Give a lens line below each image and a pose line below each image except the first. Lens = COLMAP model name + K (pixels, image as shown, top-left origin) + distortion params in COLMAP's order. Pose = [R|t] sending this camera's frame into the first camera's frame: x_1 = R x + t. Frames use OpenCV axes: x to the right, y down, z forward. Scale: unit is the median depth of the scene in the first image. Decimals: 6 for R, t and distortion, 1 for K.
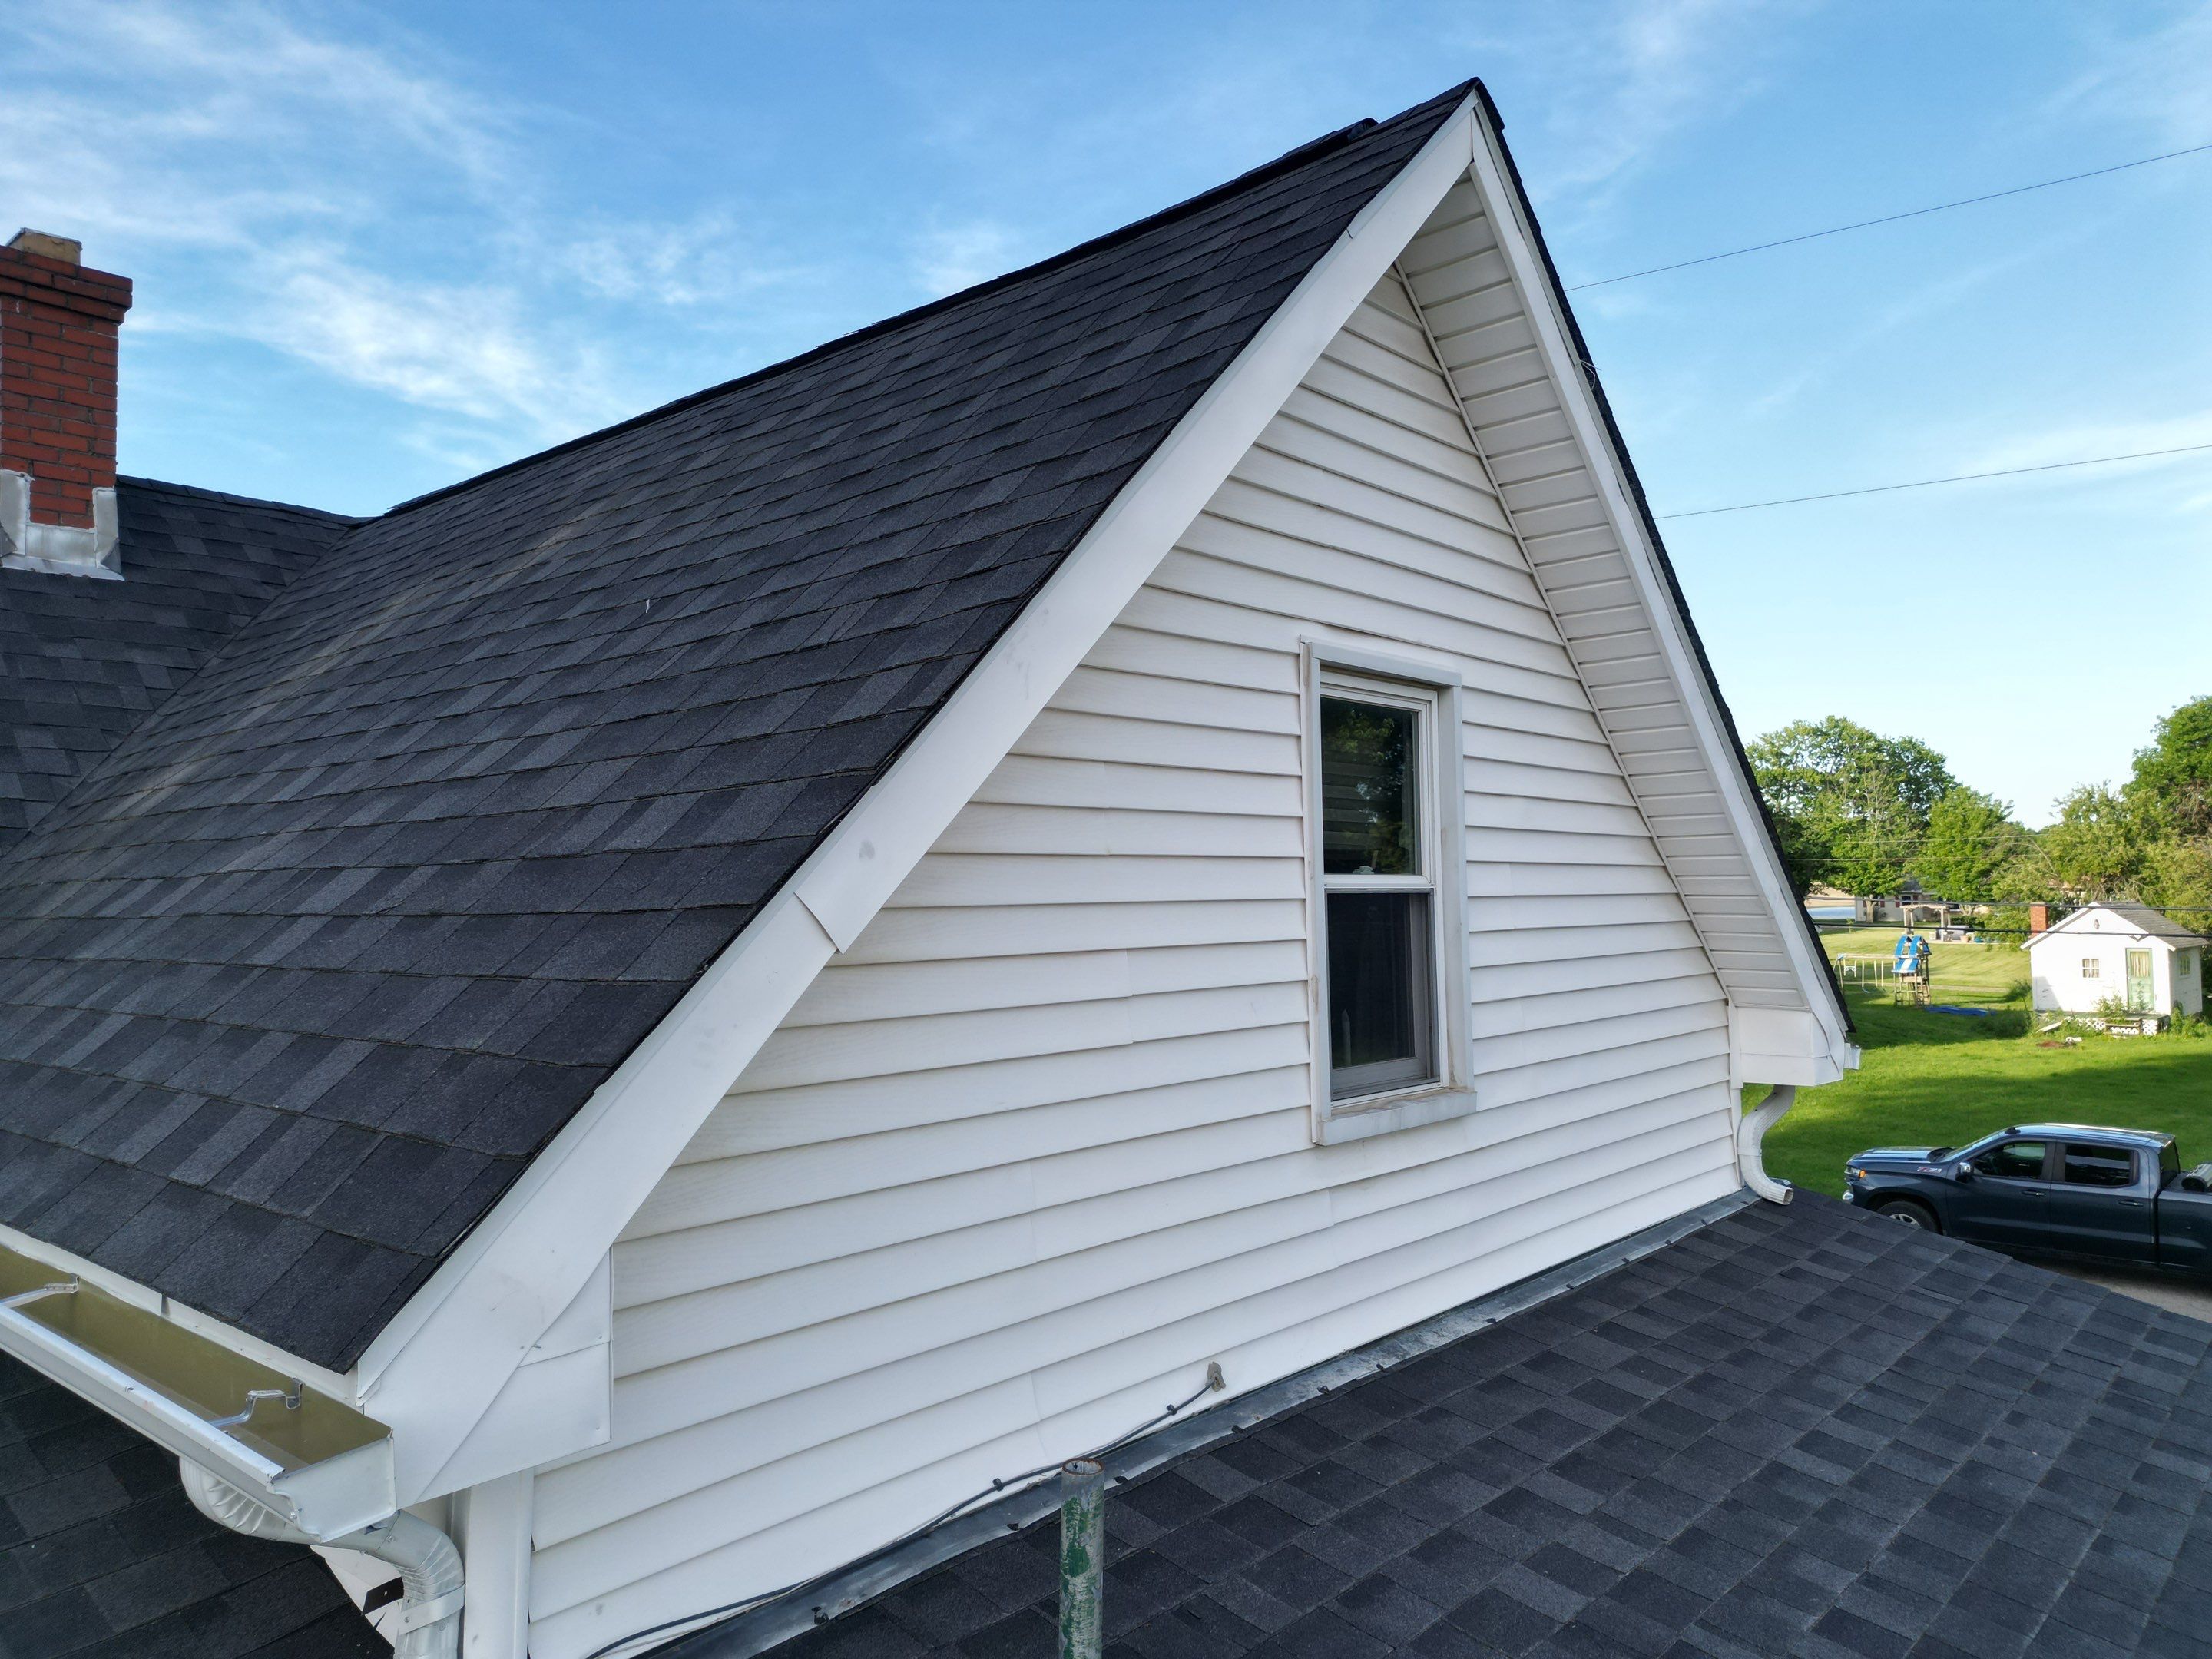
lens RADIAL K [[1562.5, 0, 1131.4], [0, 1562.5, 834.9], [0, 0, 1]] dist [0.073681, -0.078379]
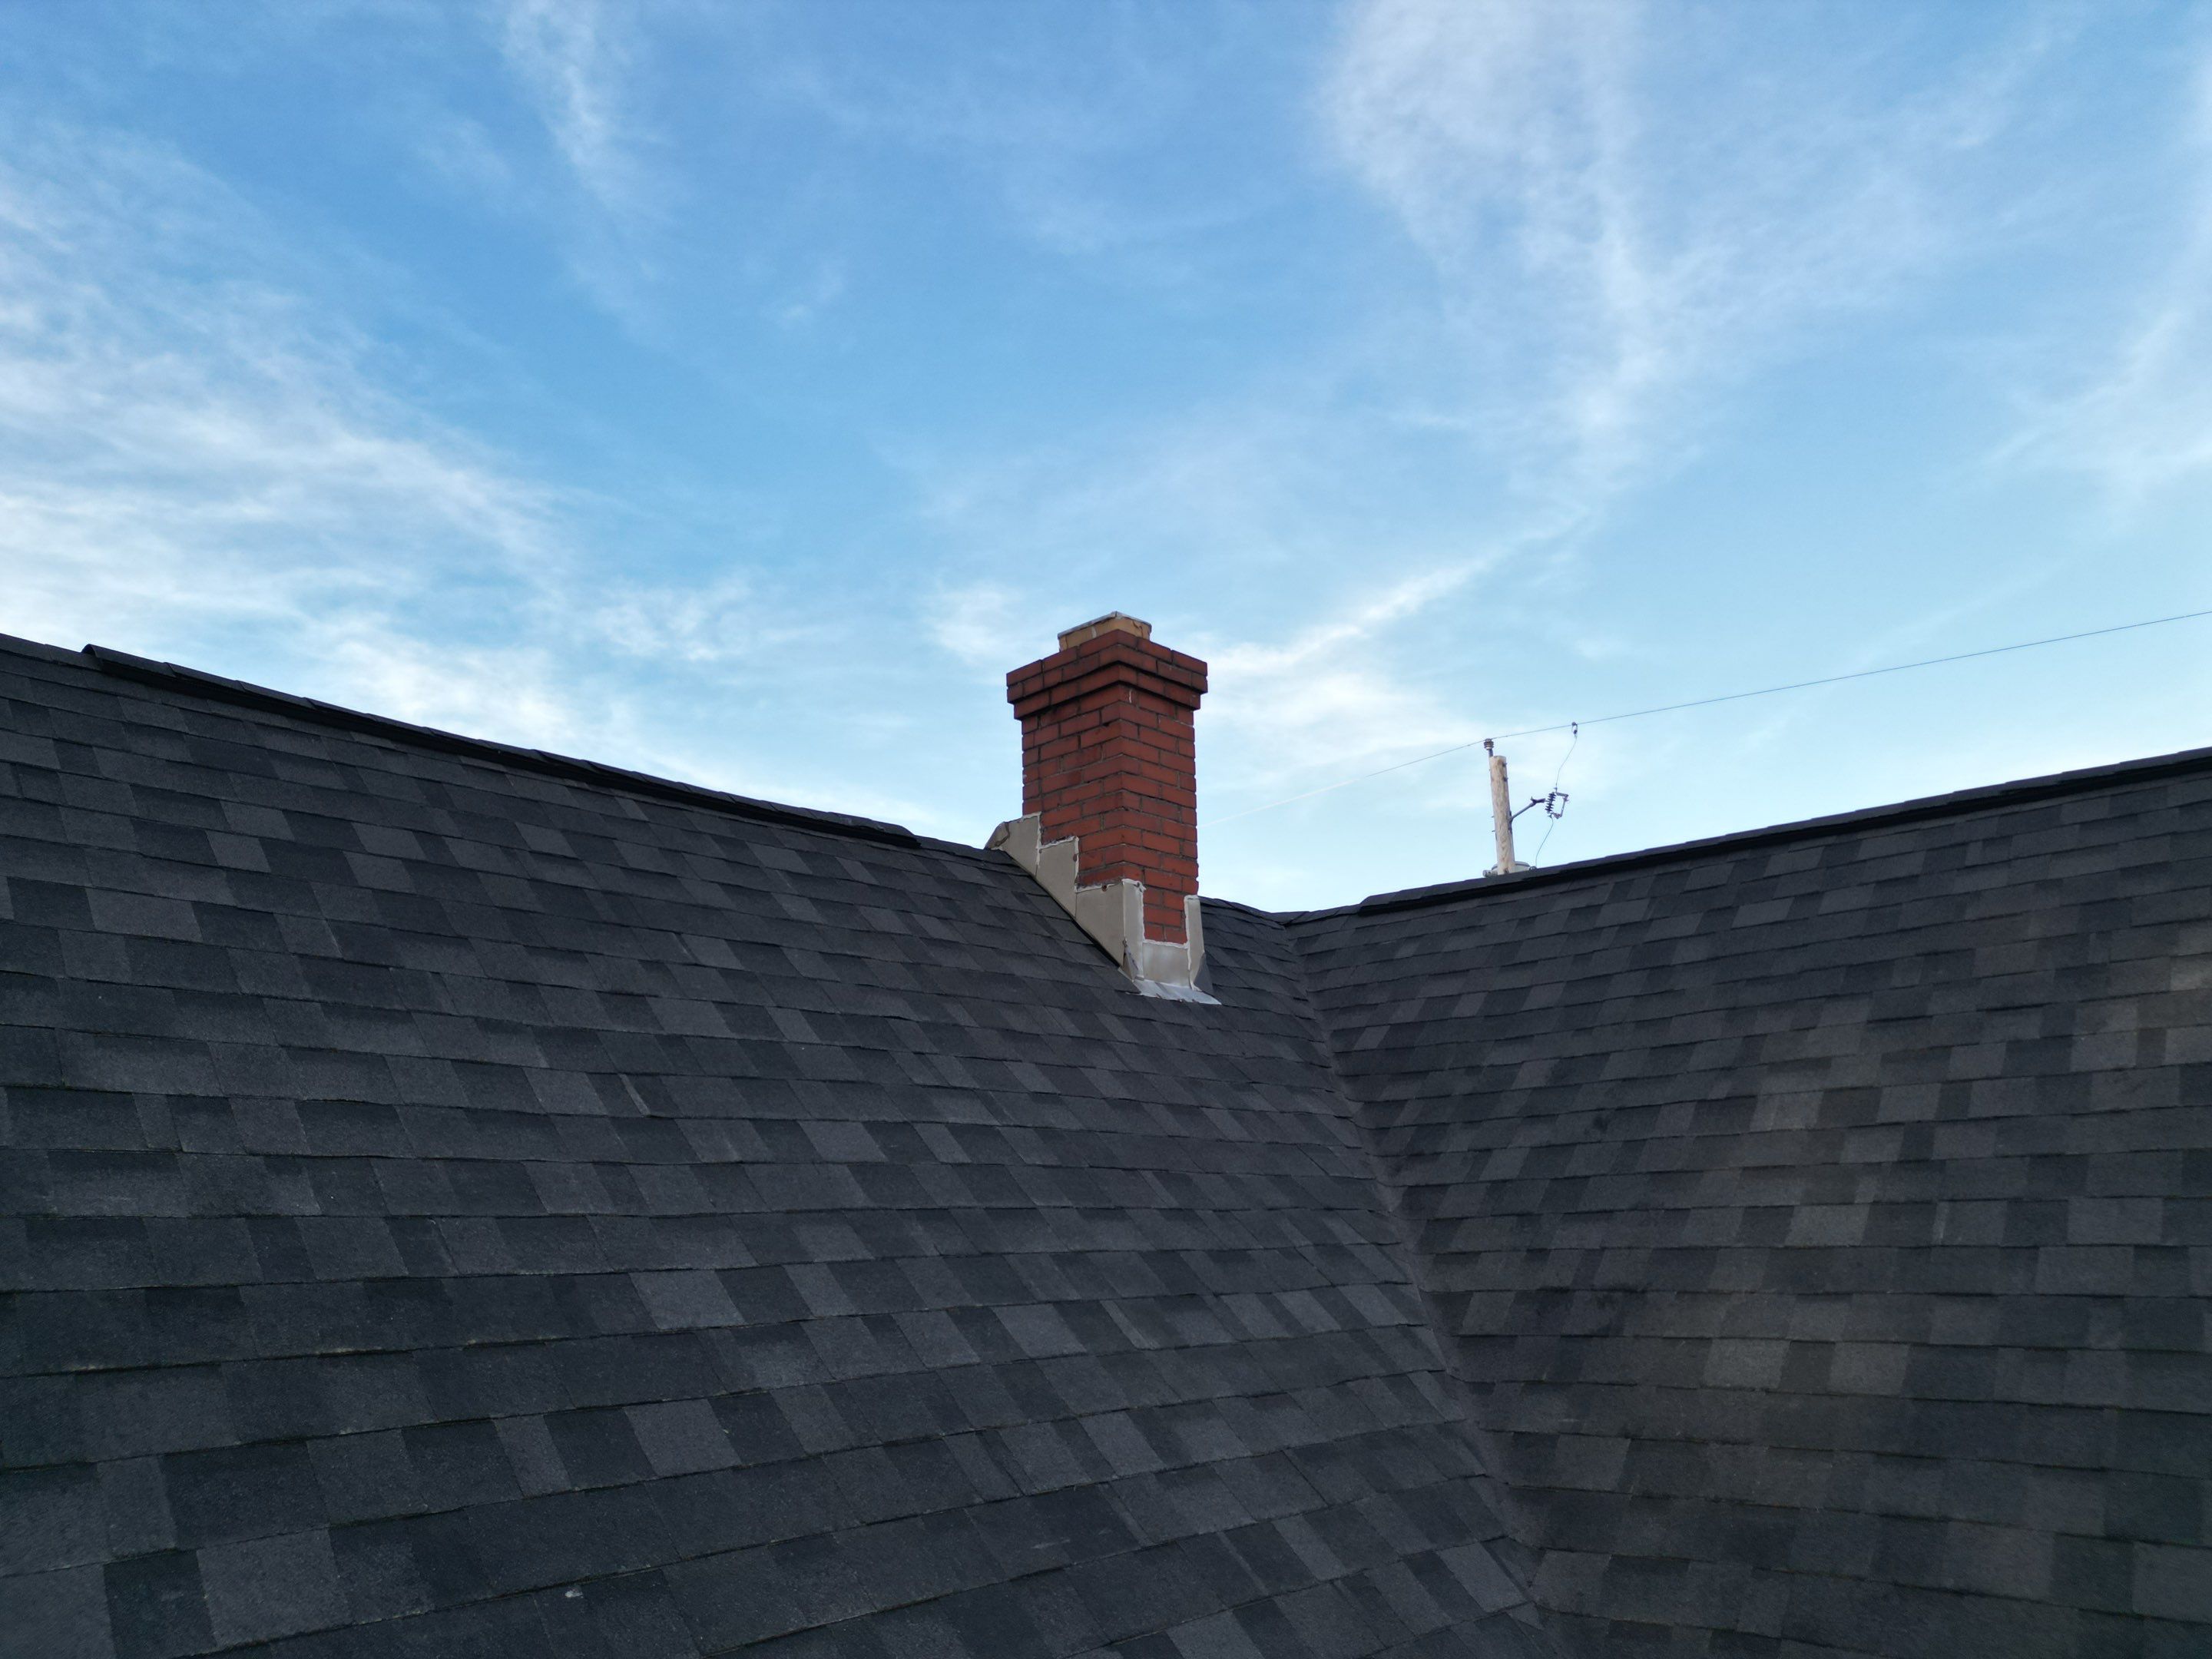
lens RADIAL K [[1534.1, 0, 1104.5], [0, 1534.1, 816.1], [0, 0, 1]] dist [0.070973, -0.085408]
pose [[0.999332, -0.012228, -0.034447, -0.664492], [0.004402, 0.975791, -0.218661, -0.078959], [0.036287, 0.218364, 0.975193, 0.179636]]
